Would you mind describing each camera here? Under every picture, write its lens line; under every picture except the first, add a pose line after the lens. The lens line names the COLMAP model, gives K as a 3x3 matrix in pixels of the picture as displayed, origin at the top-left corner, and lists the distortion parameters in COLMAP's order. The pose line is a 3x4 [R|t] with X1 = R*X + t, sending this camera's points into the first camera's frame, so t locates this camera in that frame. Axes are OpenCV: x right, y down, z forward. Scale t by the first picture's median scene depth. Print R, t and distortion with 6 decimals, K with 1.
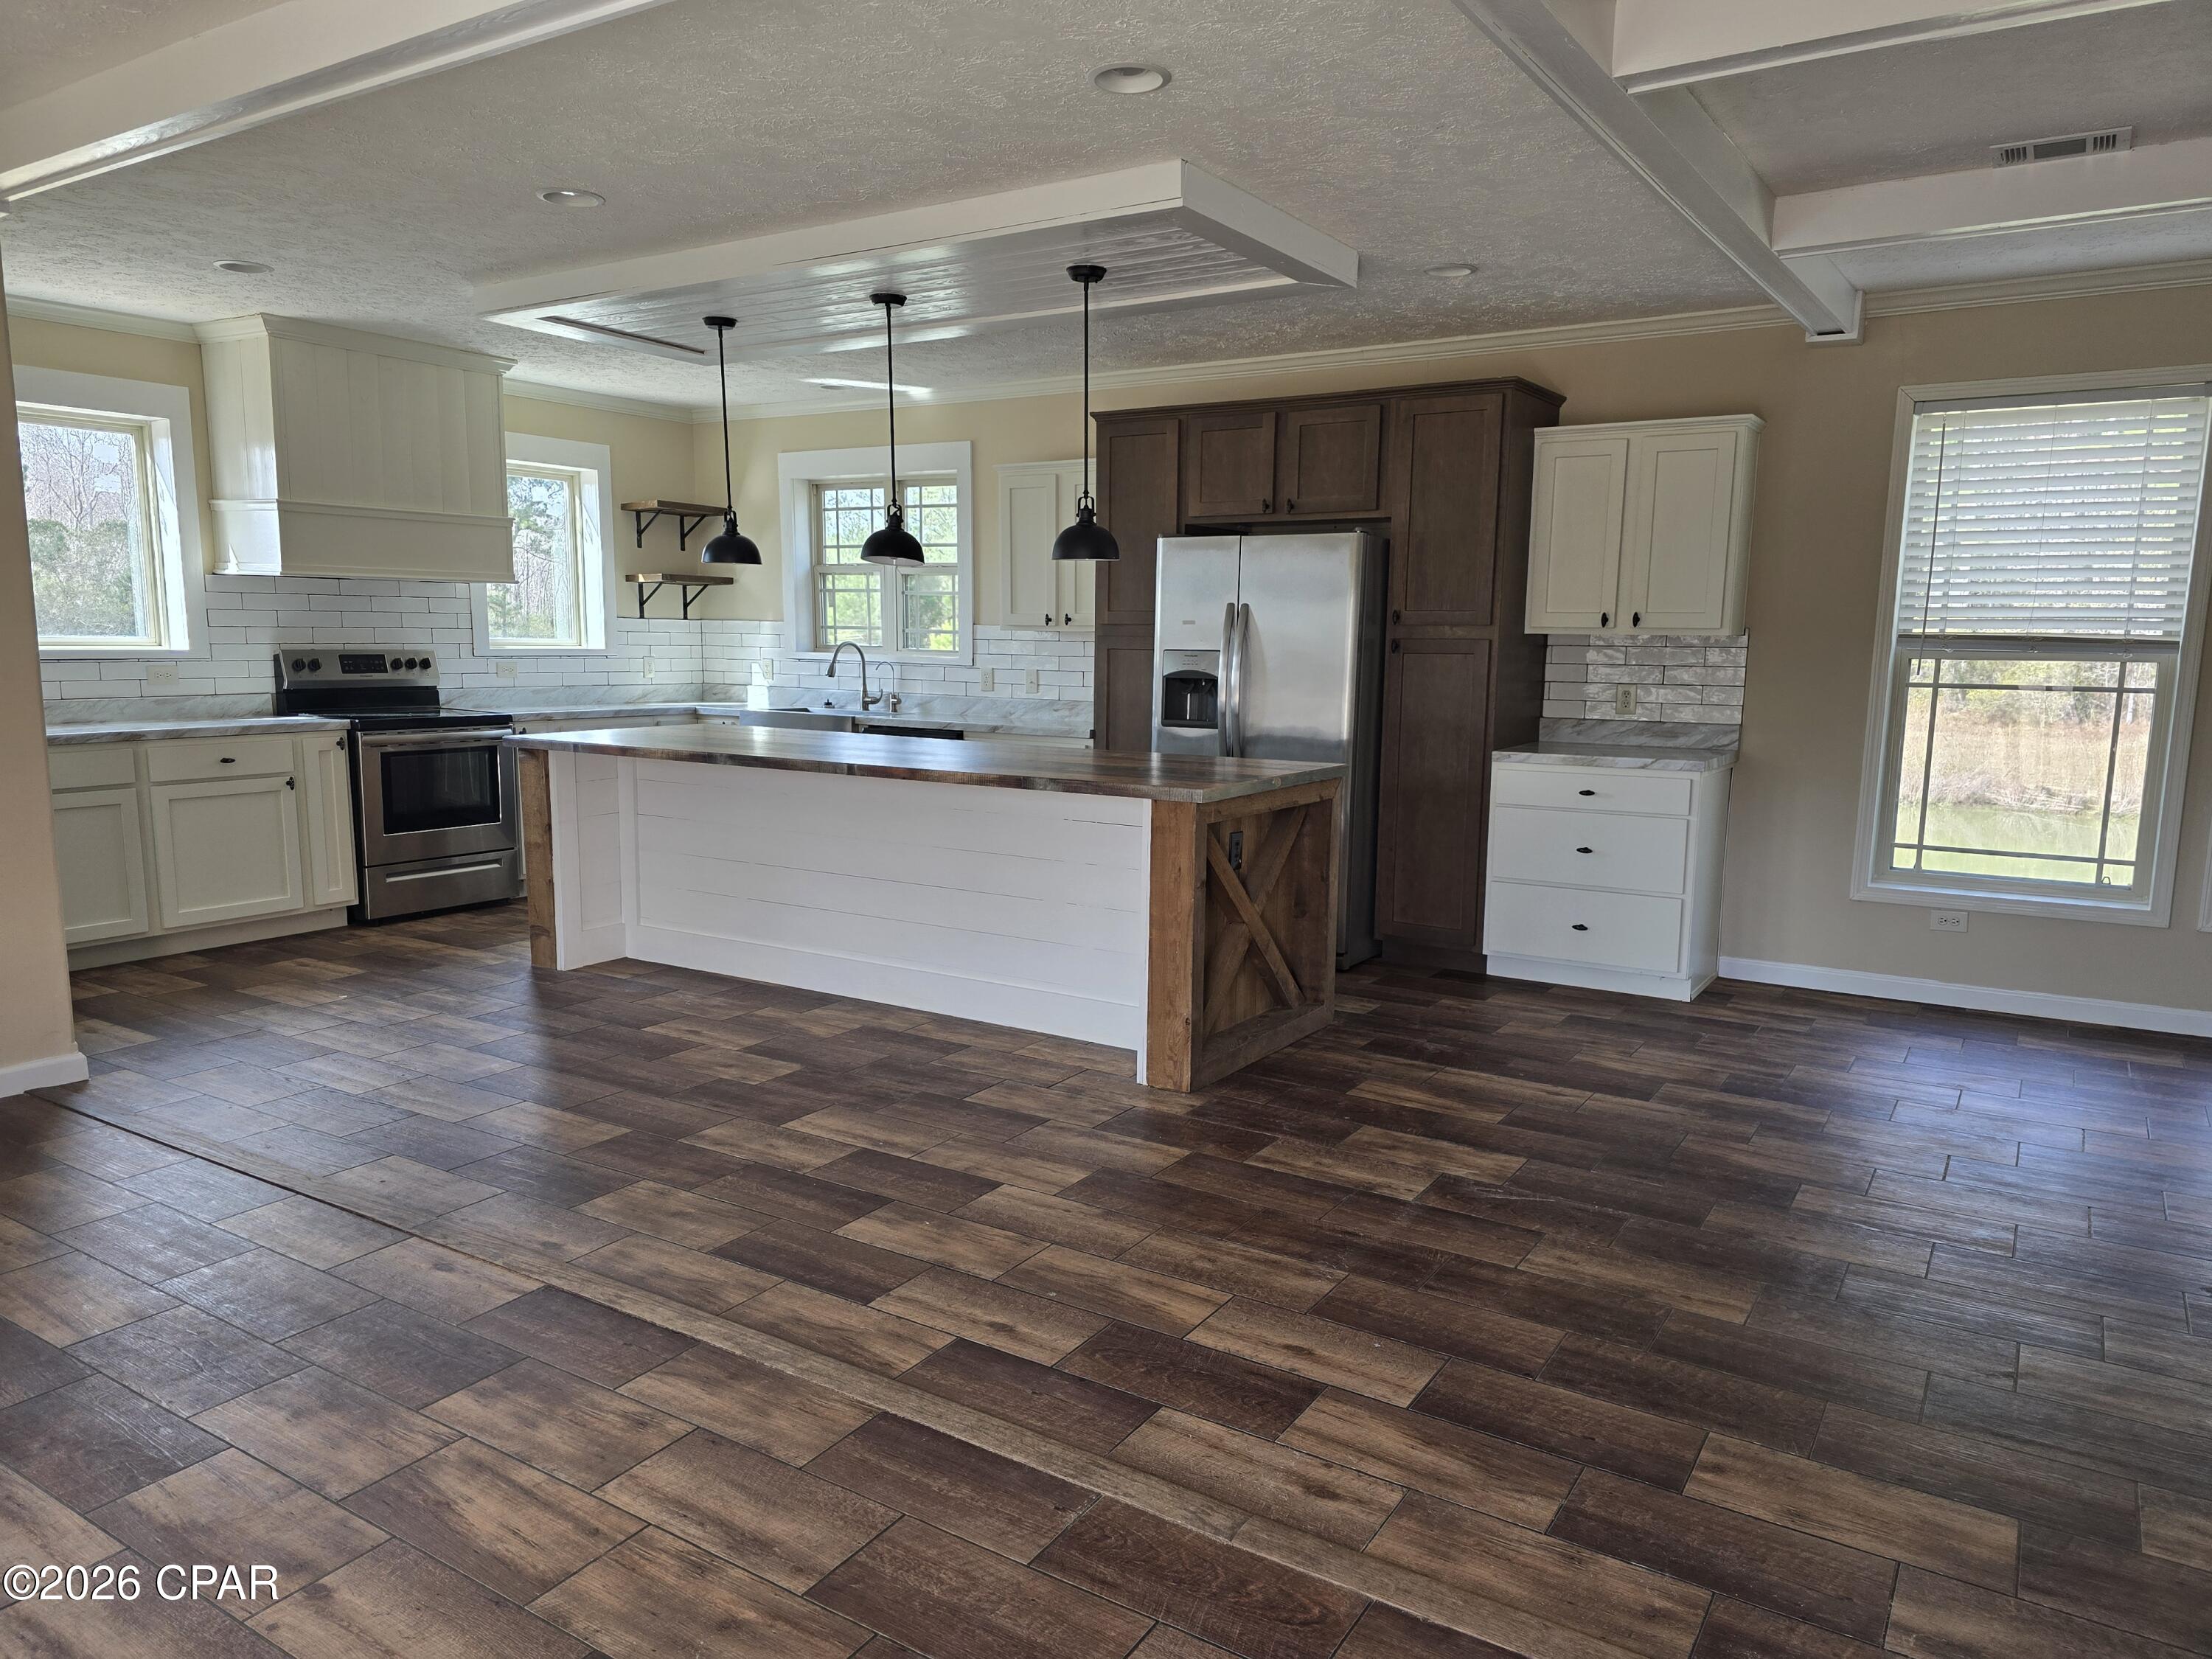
lens RADIAL K [[1498.1, 0, 1118.0], [0, 1498.1, 833.2], [0, 0, 1]] dist [0.055719, -0.042043]
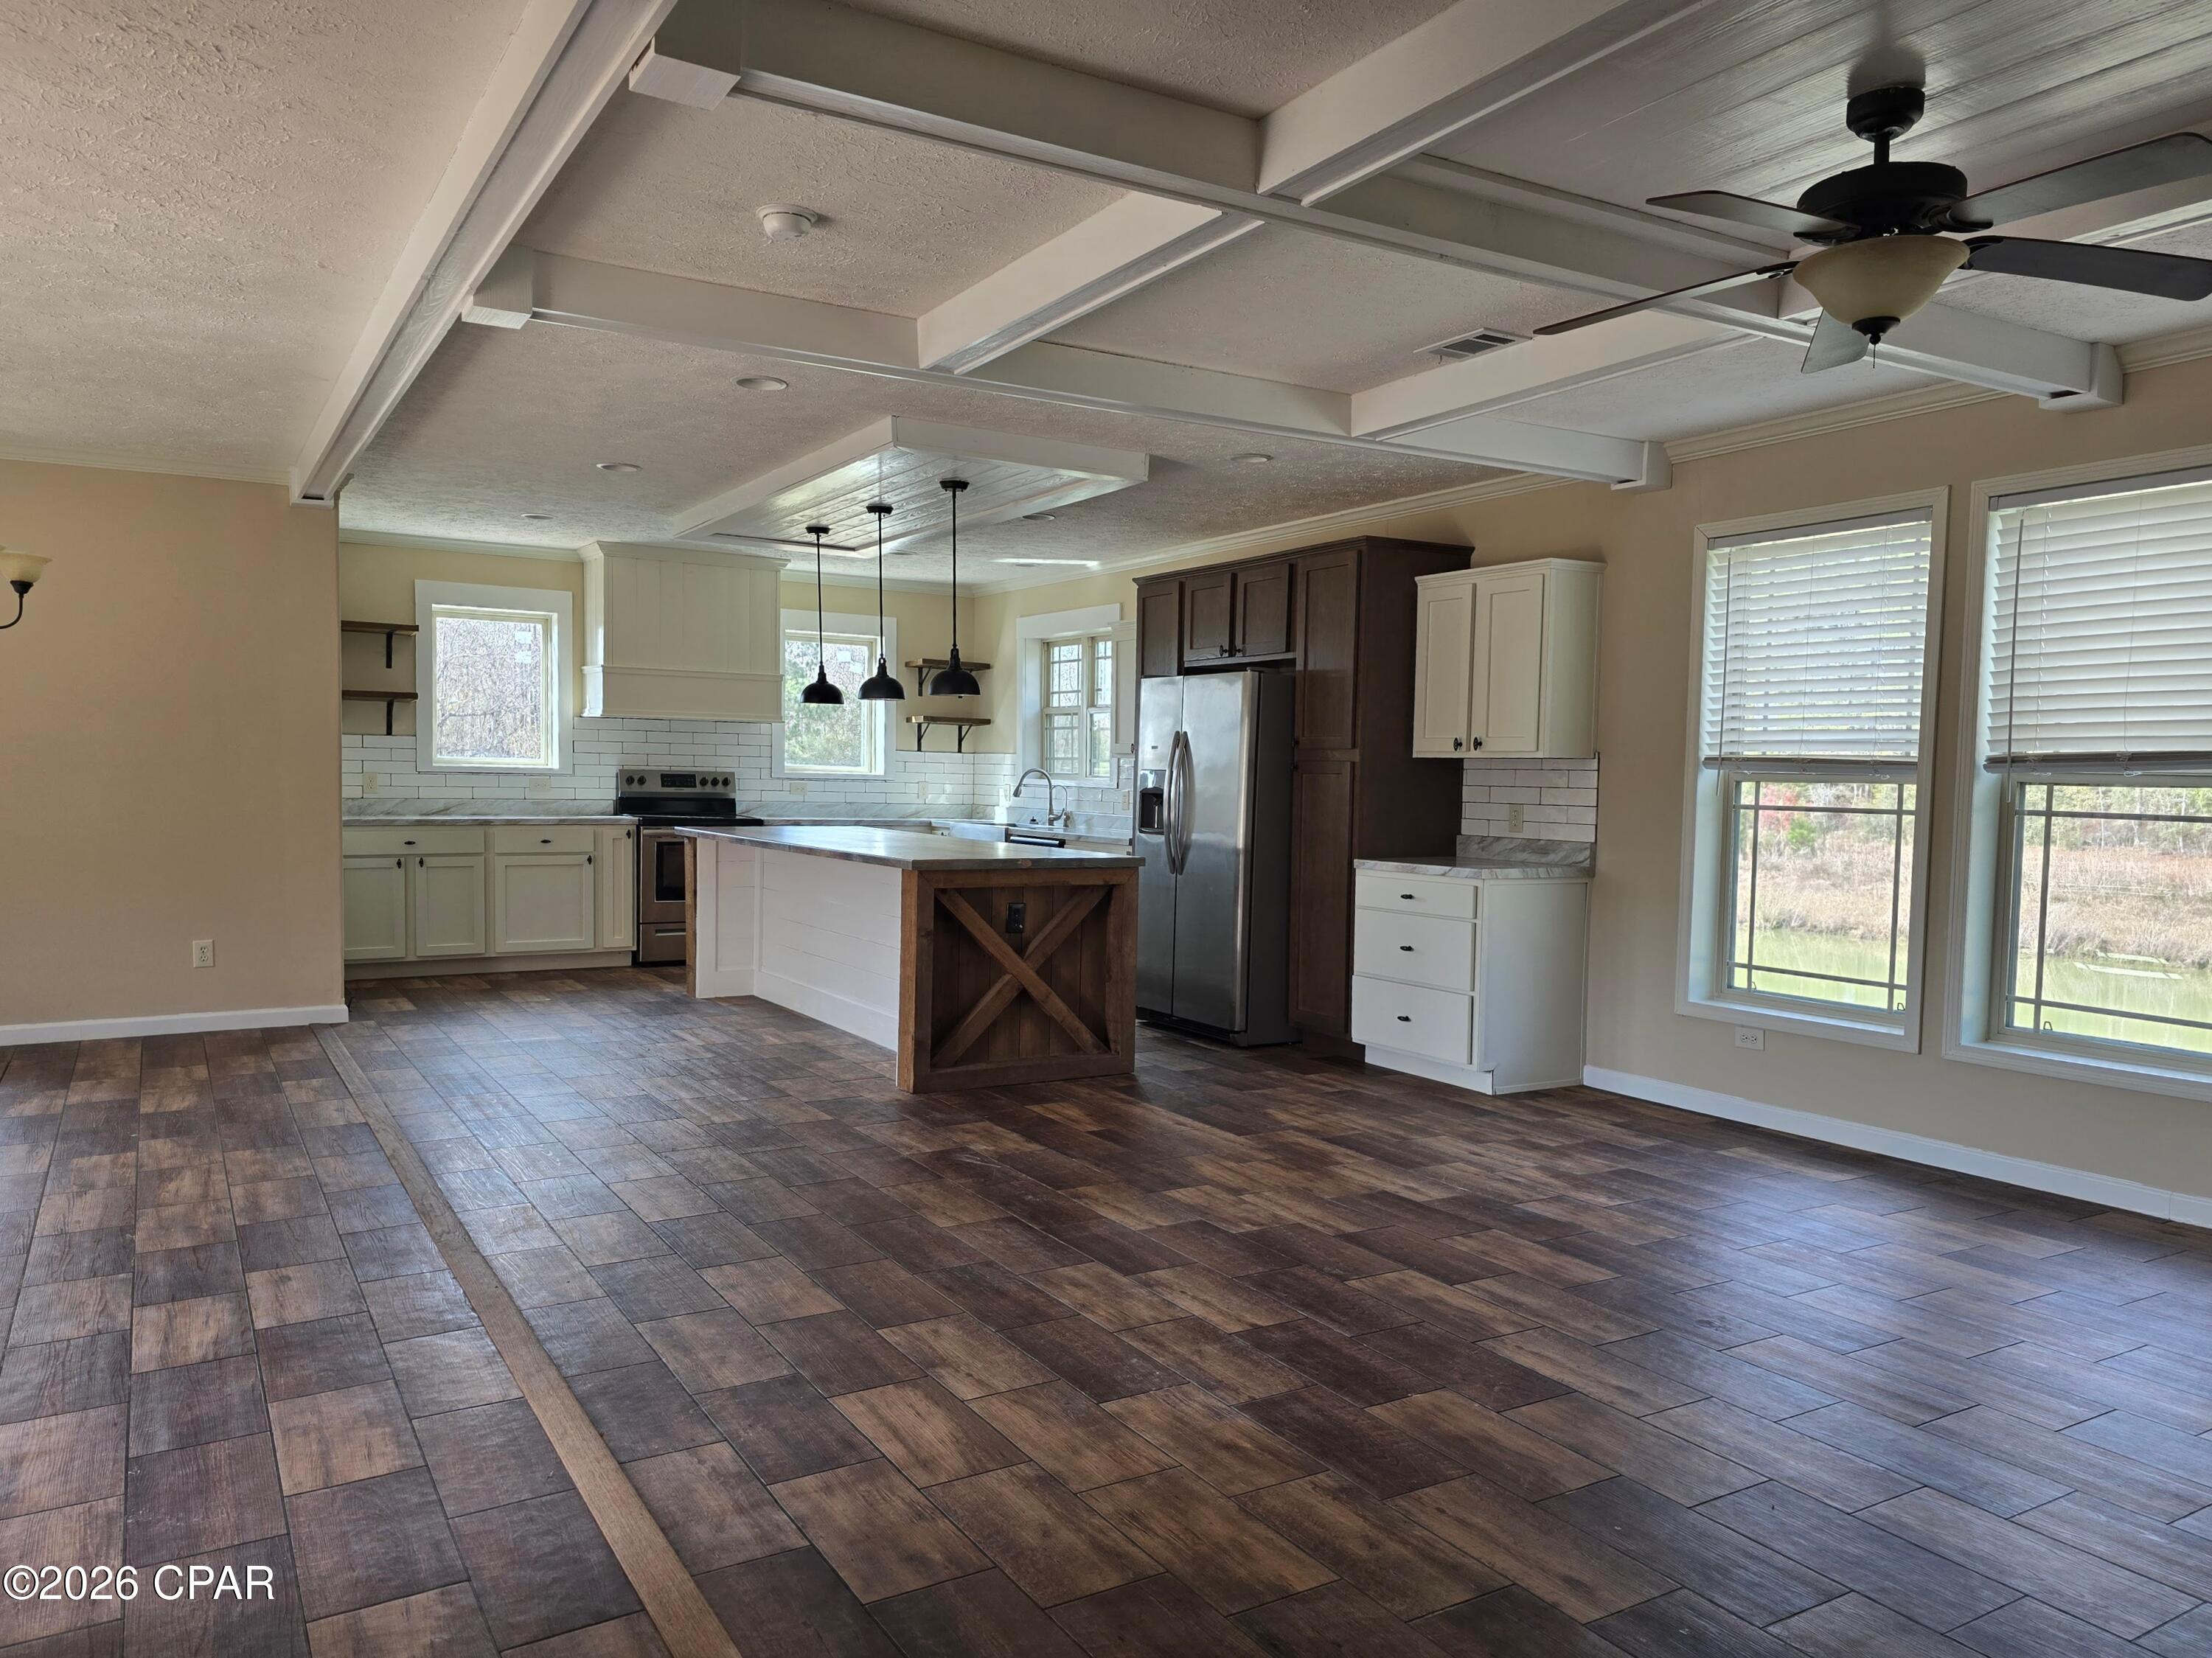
lens RADIAL K [[1548.0, 0, 1118.6], [0, 1548.0, 842.5], [0, 0, 1]] dist [0.055091, -0.046274]
pose [[0.901516, 0.026957, -0.431906, 0.576053], [-0.069223, 0.994189, -0.082438, 0.040329], [0.427174, 0.104217, 0.898143, -0.116365]]
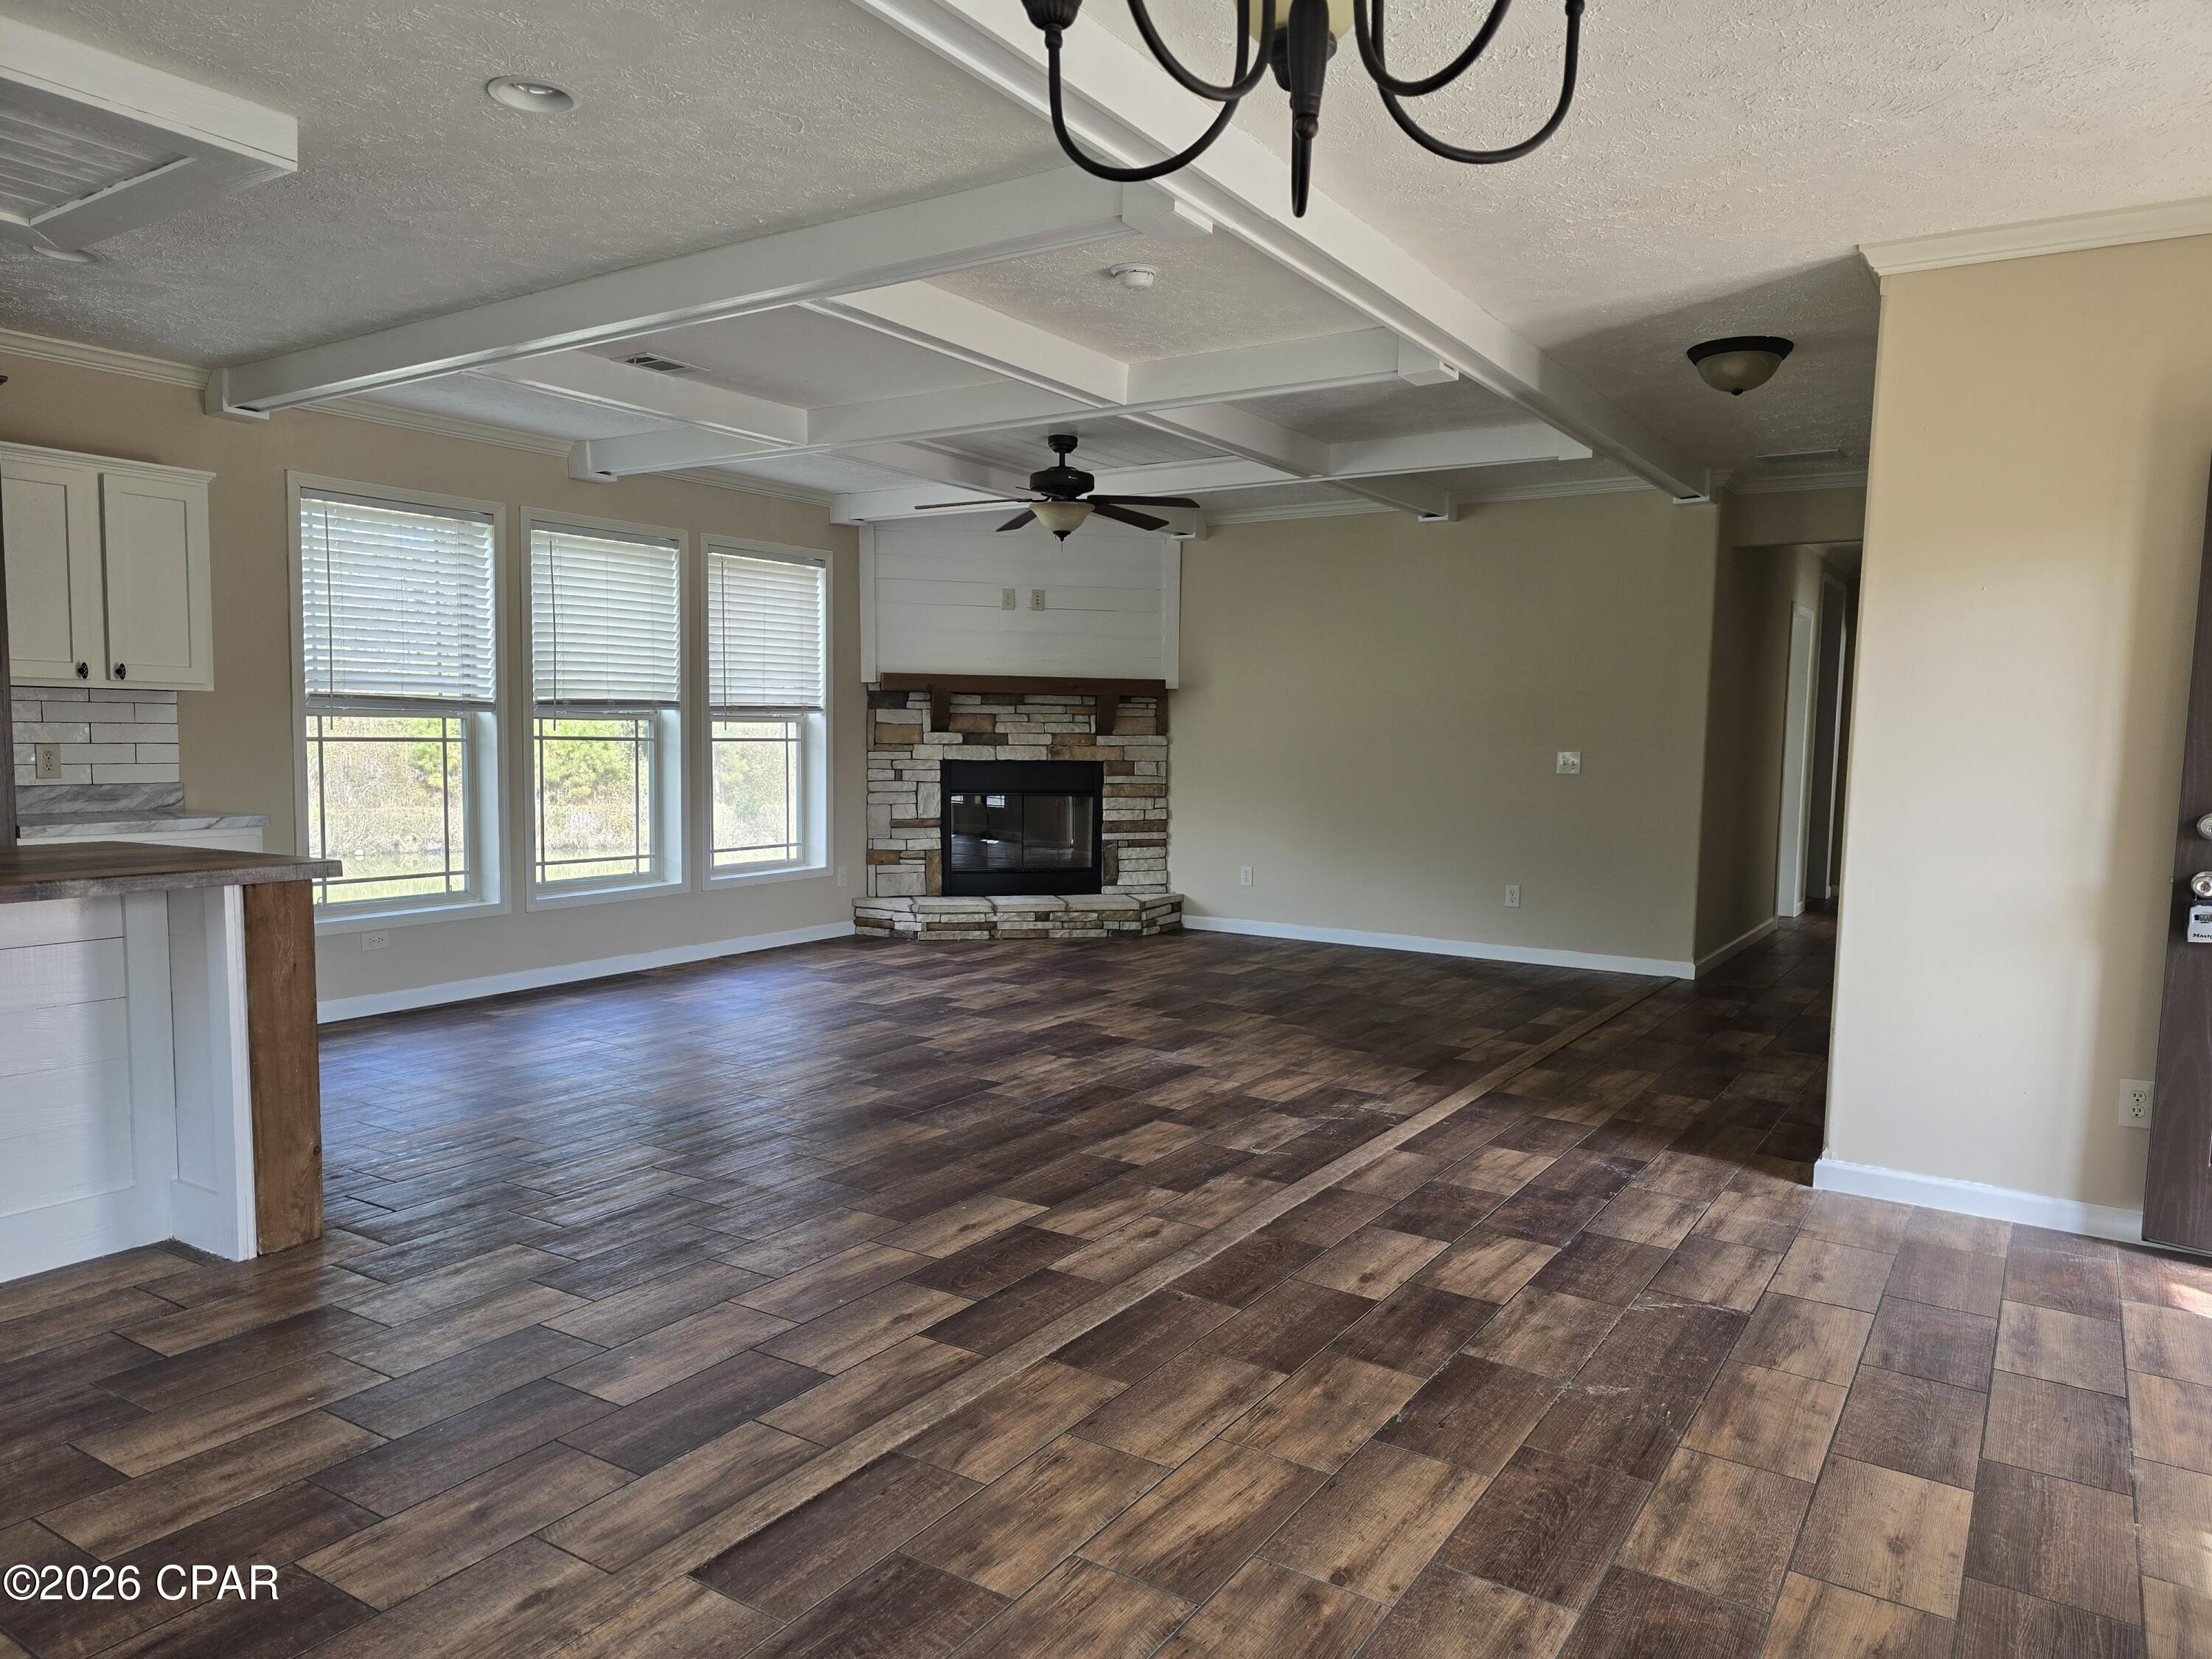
lens RADIAL K [[1498.1, 0, 1094.9], [0, 1498.1, 833.5], [0, 0, 1]] dist [0.055719, -0.042043]
pose [[0.003409, -0.078546, 0.996905, -0.561604], [0.125354, 0.989080, 0.077501, -0.040947], [-0.992106, 0.124702, 0.013218, 0.401481]]
